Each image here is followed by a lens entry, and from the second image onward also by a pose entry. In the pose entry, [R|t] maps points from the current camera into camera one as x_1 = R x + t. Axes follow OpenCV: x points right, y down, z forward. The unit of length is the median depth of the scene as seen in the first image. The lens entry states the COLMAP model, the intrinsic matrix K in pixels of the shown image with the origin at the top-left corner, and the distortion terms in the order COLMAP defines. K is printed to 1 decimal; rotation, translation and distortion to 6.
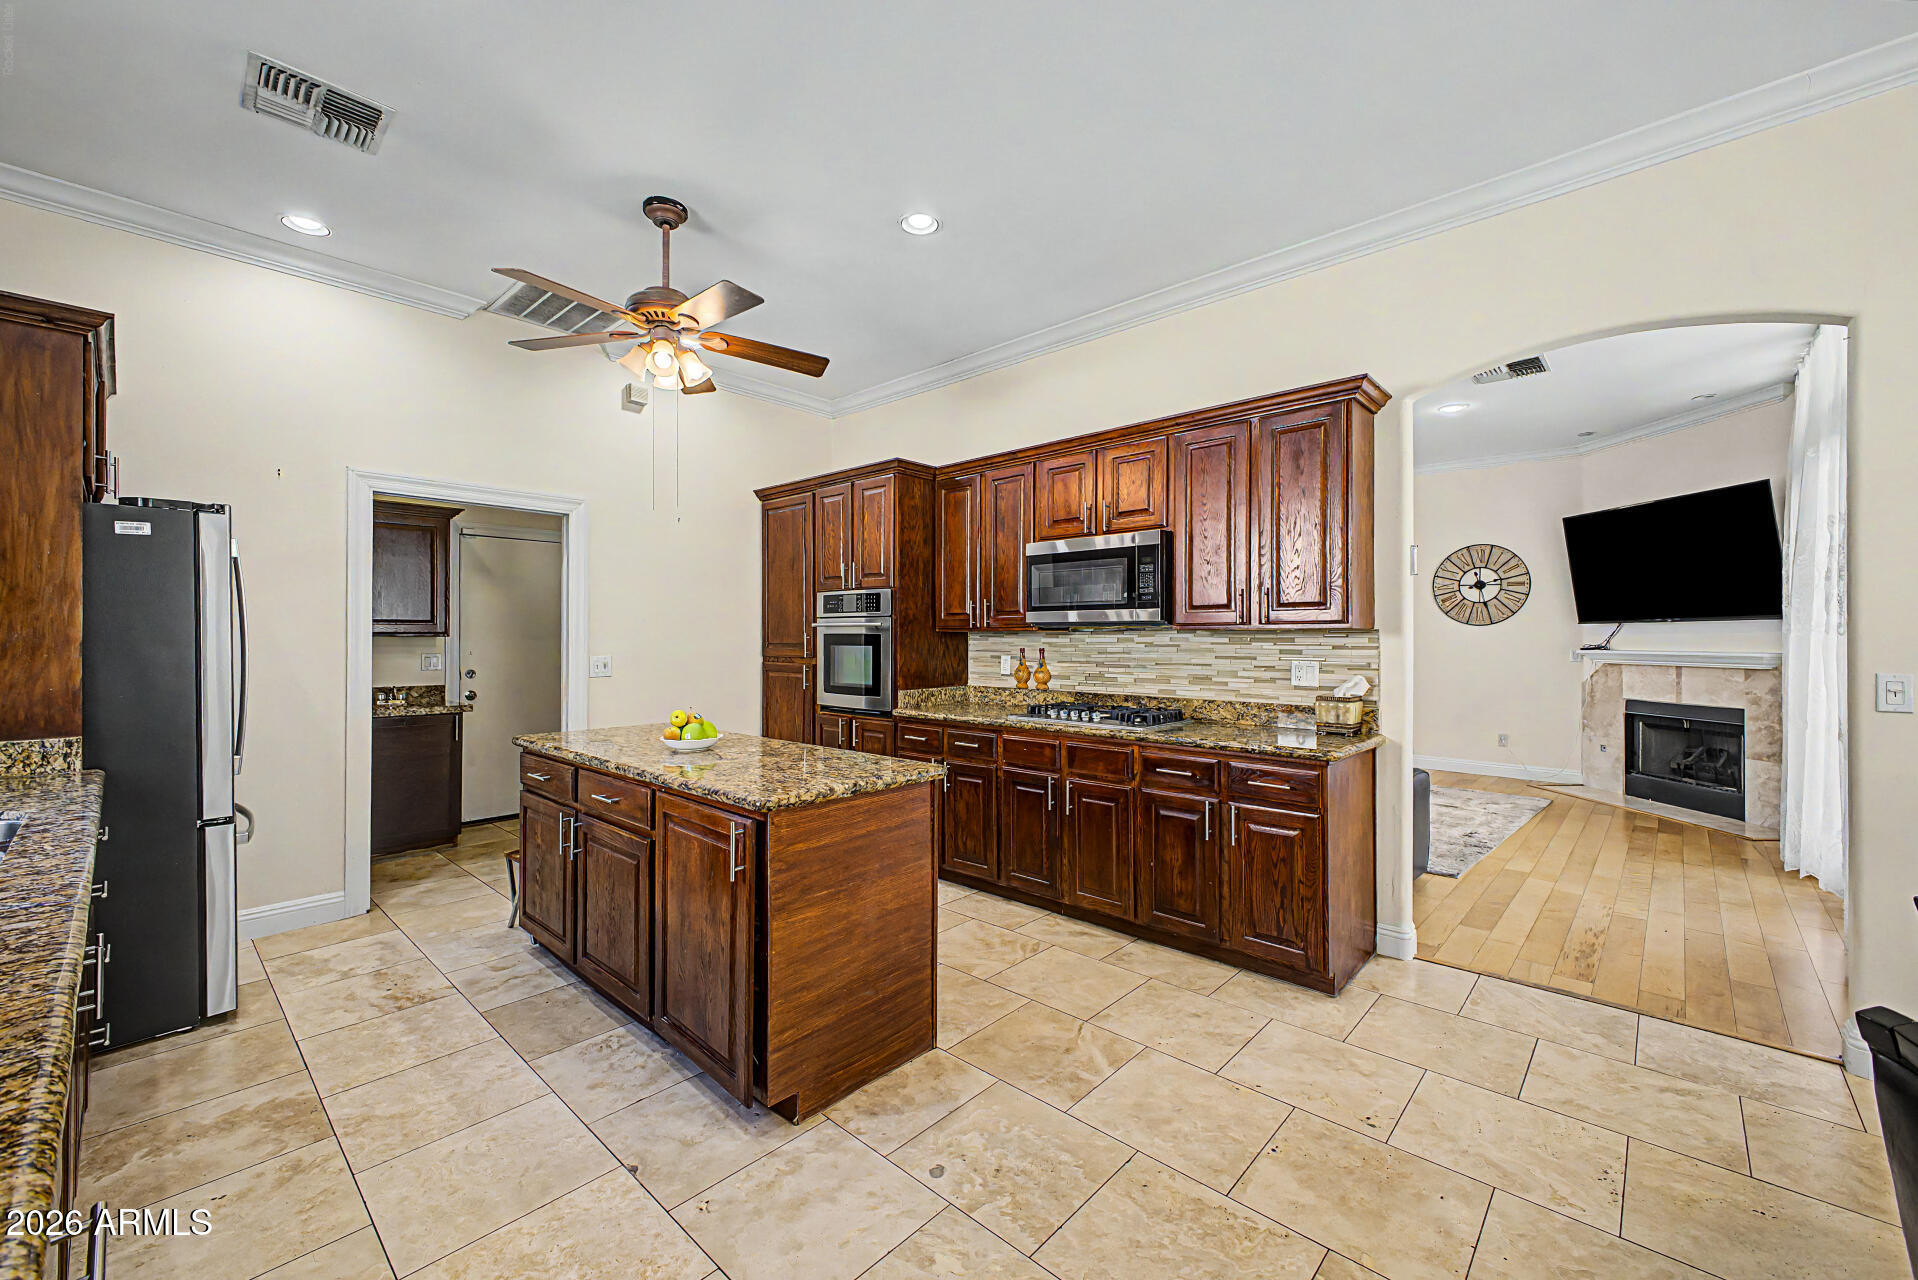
lens RADIAL K [[769.3, 0, 965.5], [0, 769.3, 637.0], [0, 0, 1]] dist [0.002282, -0.000690]
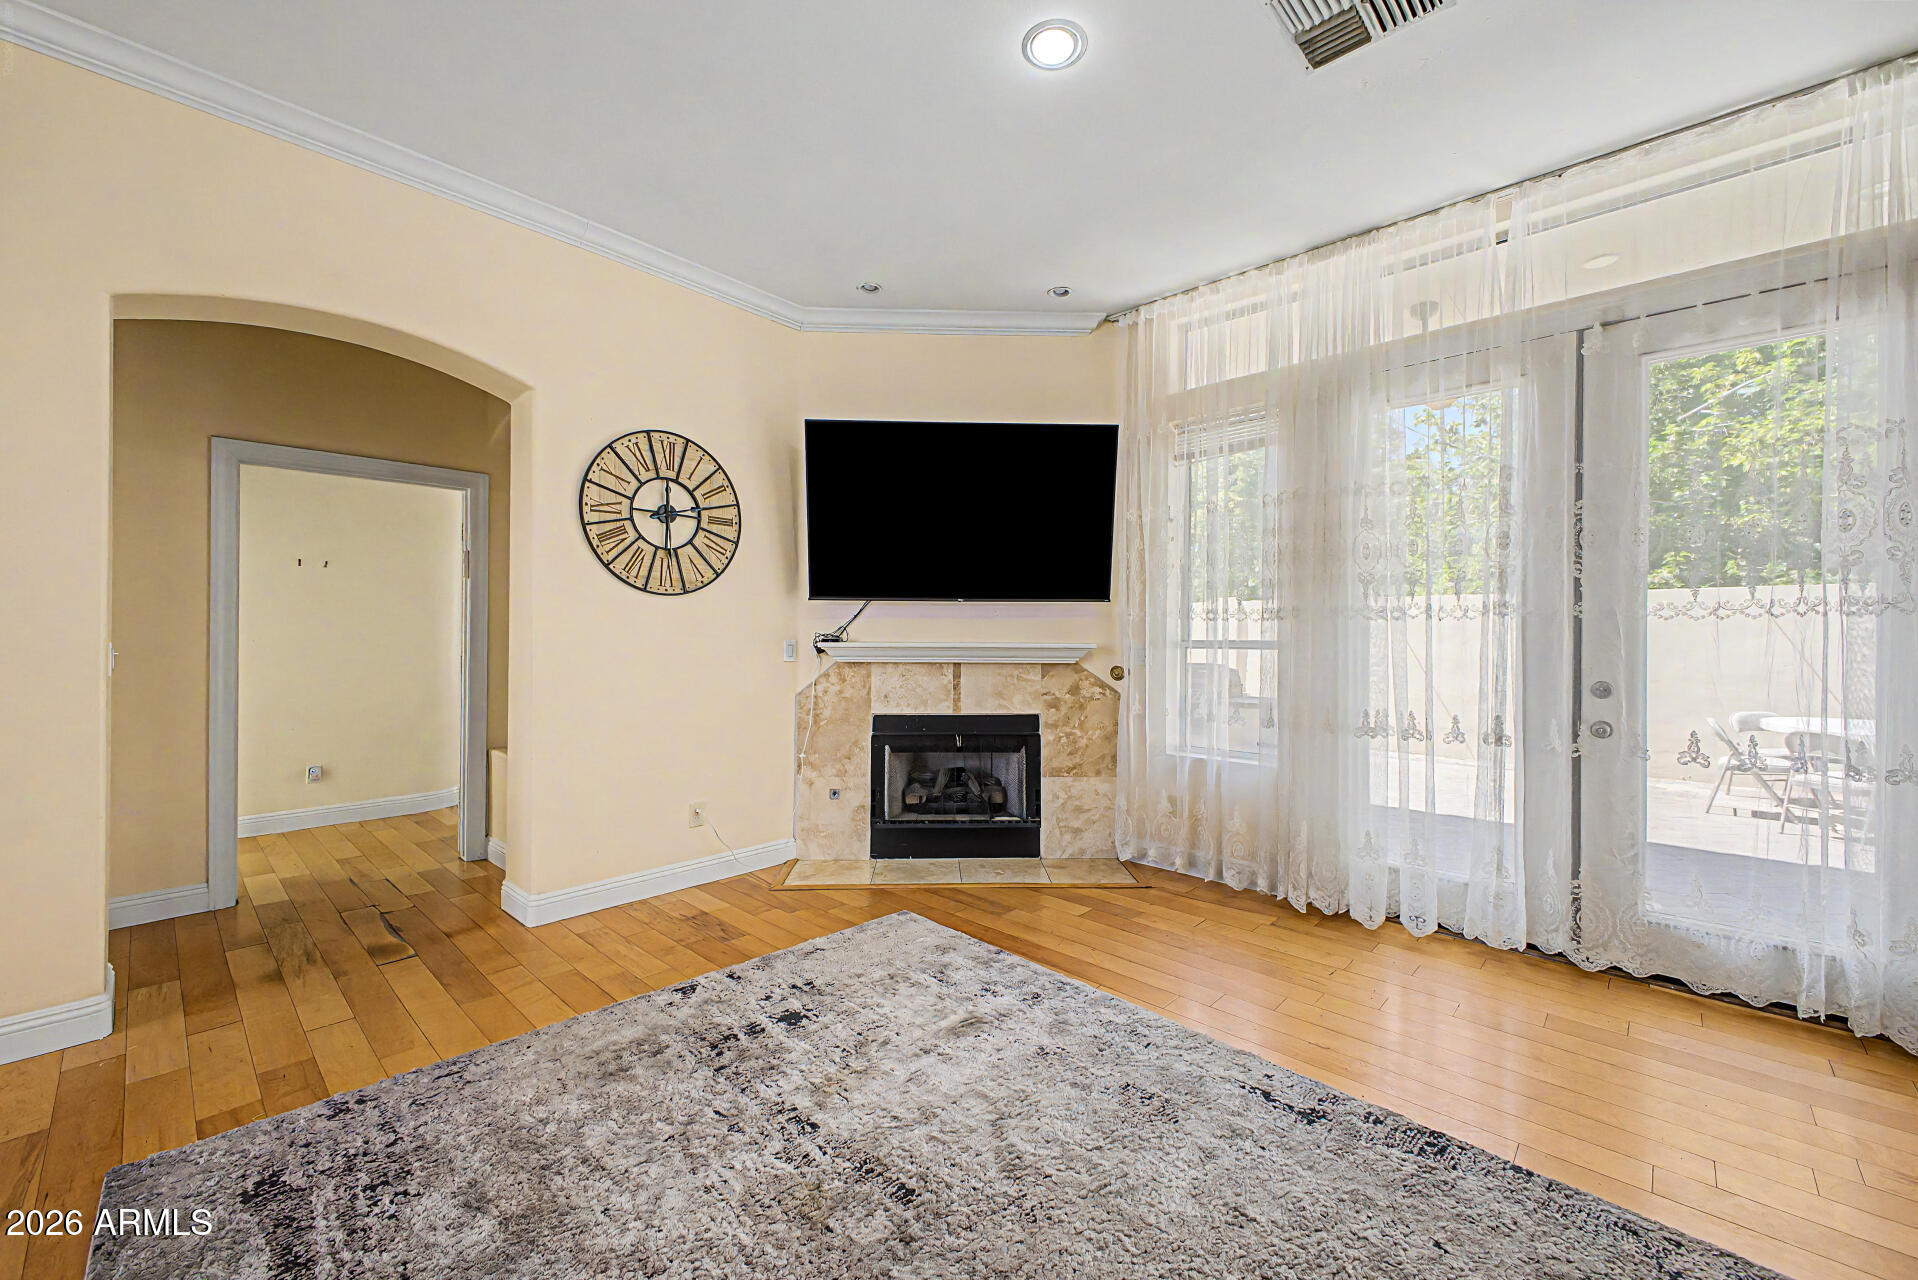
lens RADIAL K [[769.3, 0, 919.4], [0, 769.3, 633.0], [0, 0, 1]] dist [0.002282, -0.000690]
pose [[-0.006211, 0.001789, 0.999979, 0.192919], [-0.009402, 0.999954, -0.001848, 0.010911], [-0.999937, -0.009413, -0.006194, 0.969946]]
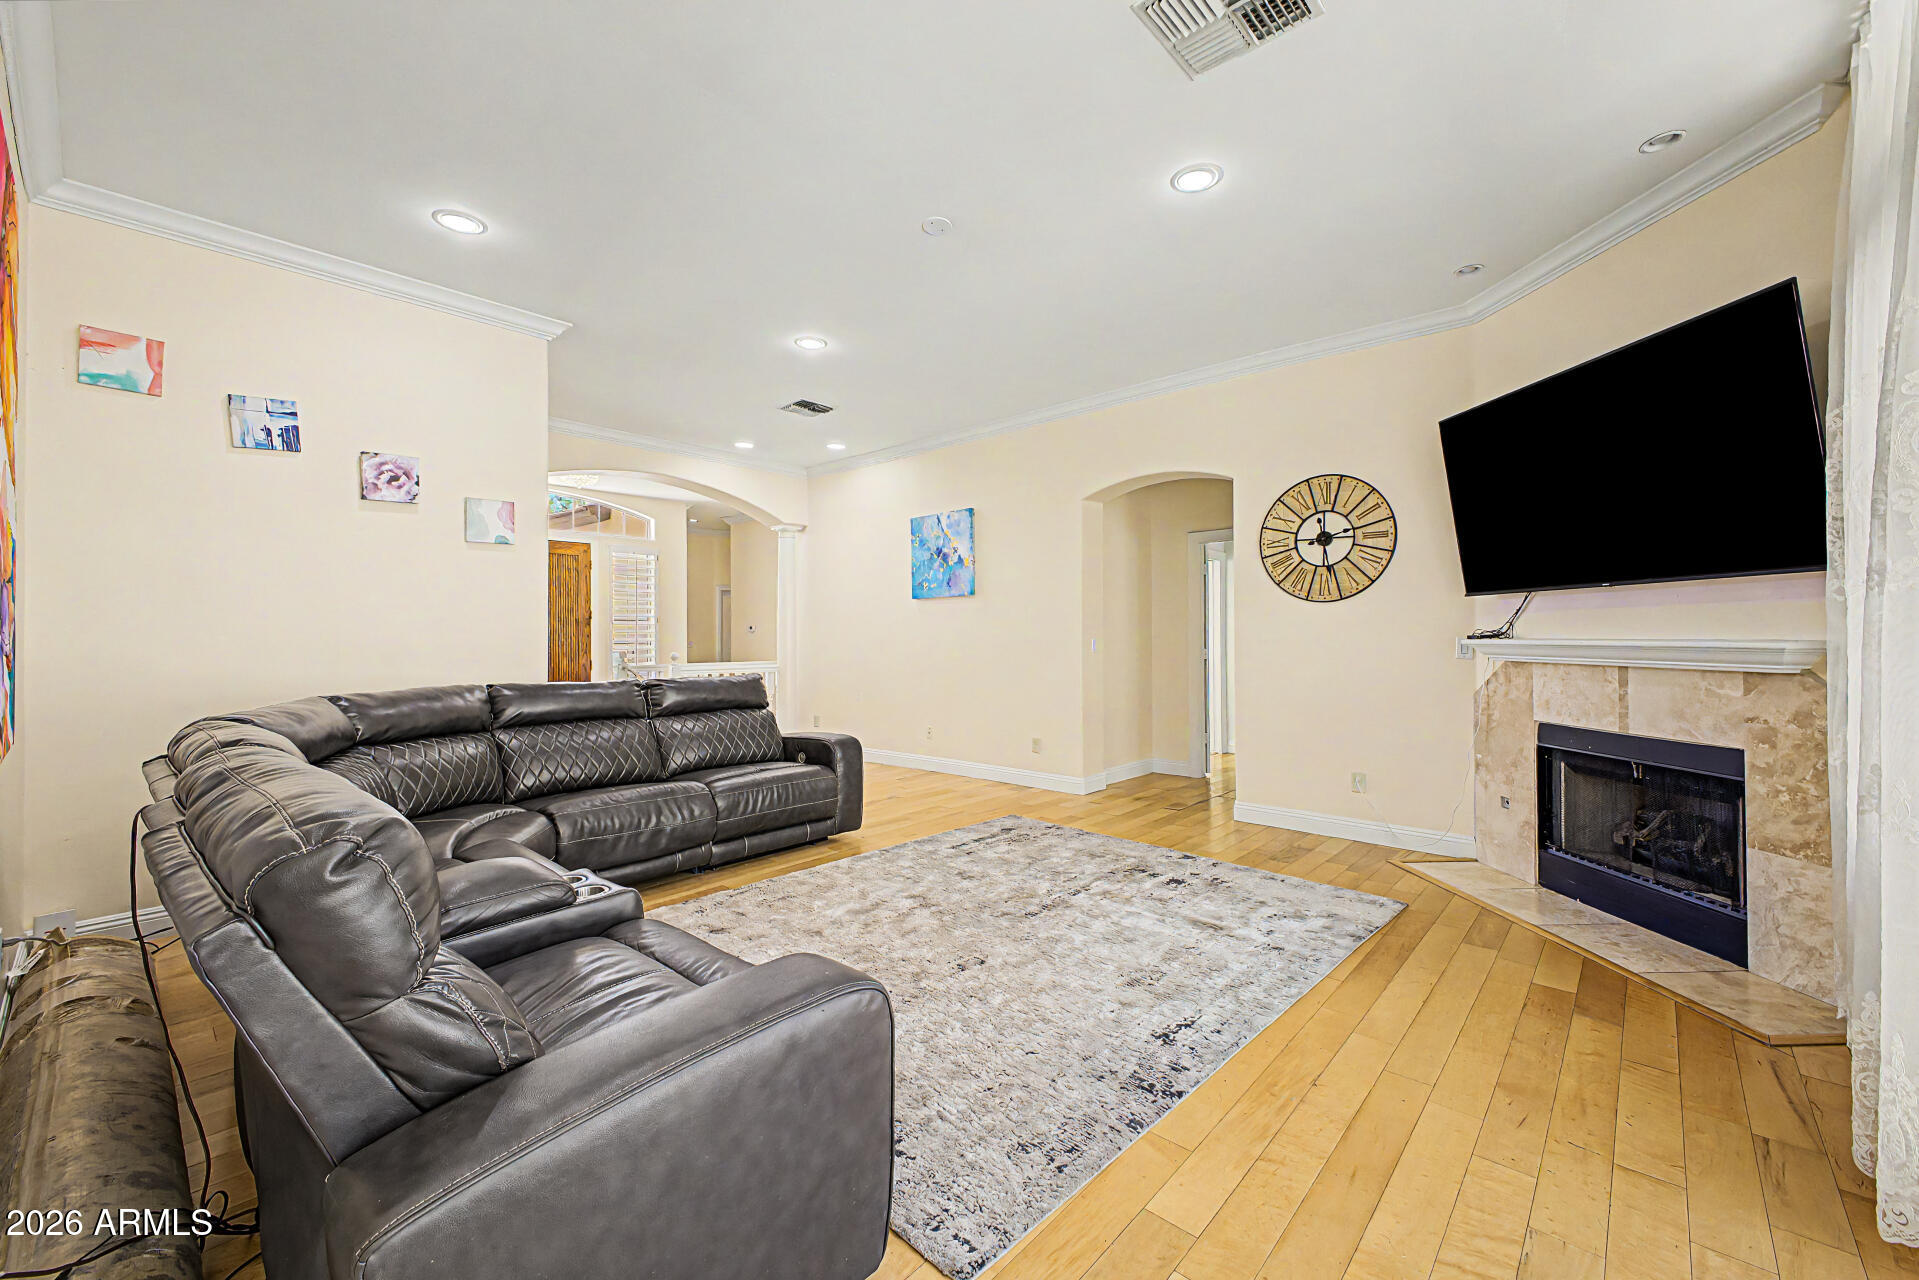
lens RADIAL K [[769.7, 0, 958.7], [0, 769.7, 628.7], [0, 0, 1]] dist [0.002282, -0.000690]
pose [[0.999867, -0.005265, 0.015432, 0.409131], [0.005323, 0.999979, -0.003694, 0.009454], [-0.015413, 0.003775, 0.999874, 0.421736]]
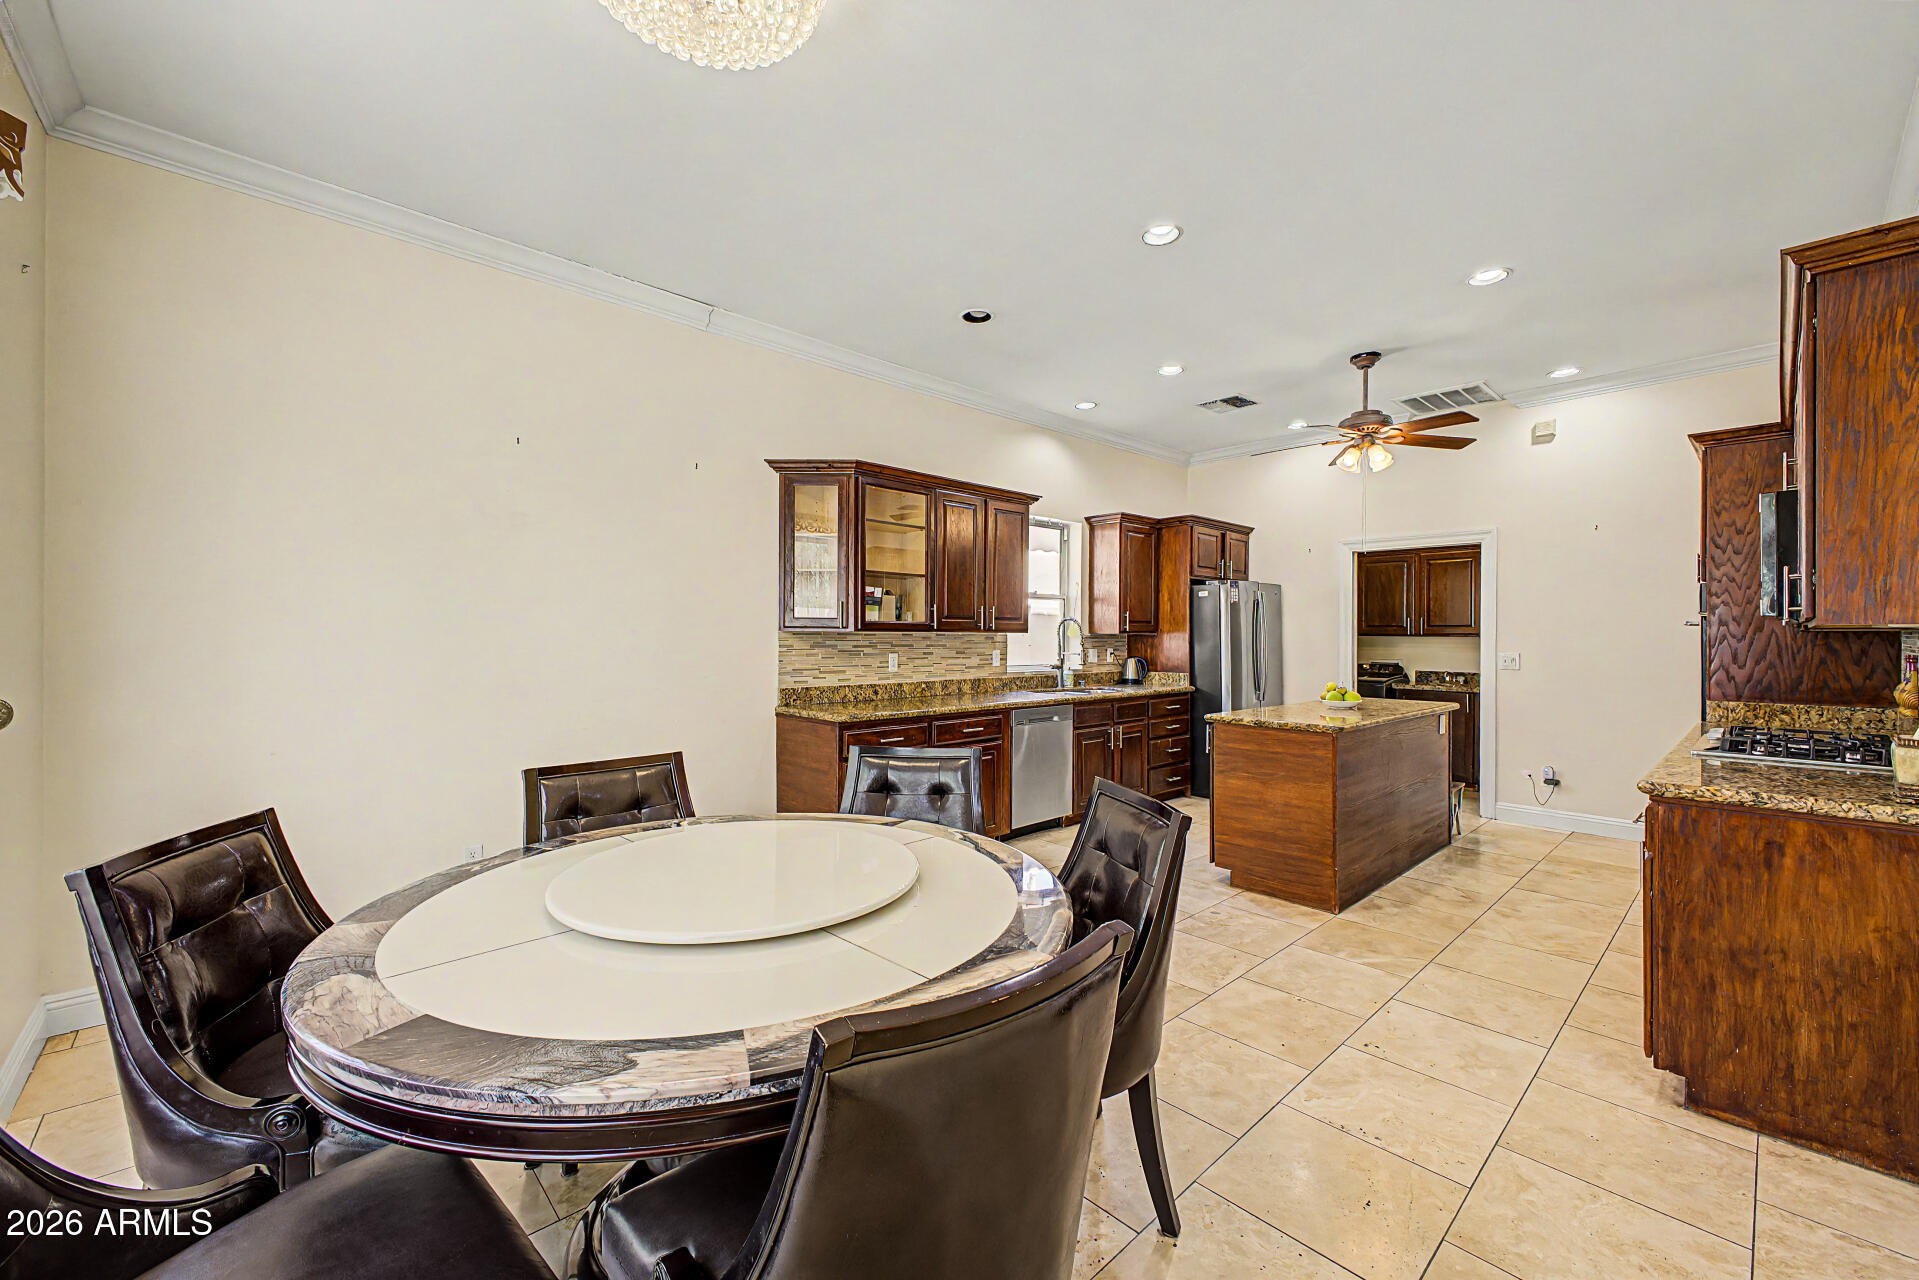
lens RADIAL K [[769.7, 0, 961.1], [0, 769.7, 636.3], [0, 0, 1]] dist [0.002282, -0.000690]
pose [[-0.065763, 0.007201, -0.997809, 1.544521], [-0.003768, 0.999965, 0.007465, -0.014574], [0.997828, 0.004251, -0.065734, 0.383273]]
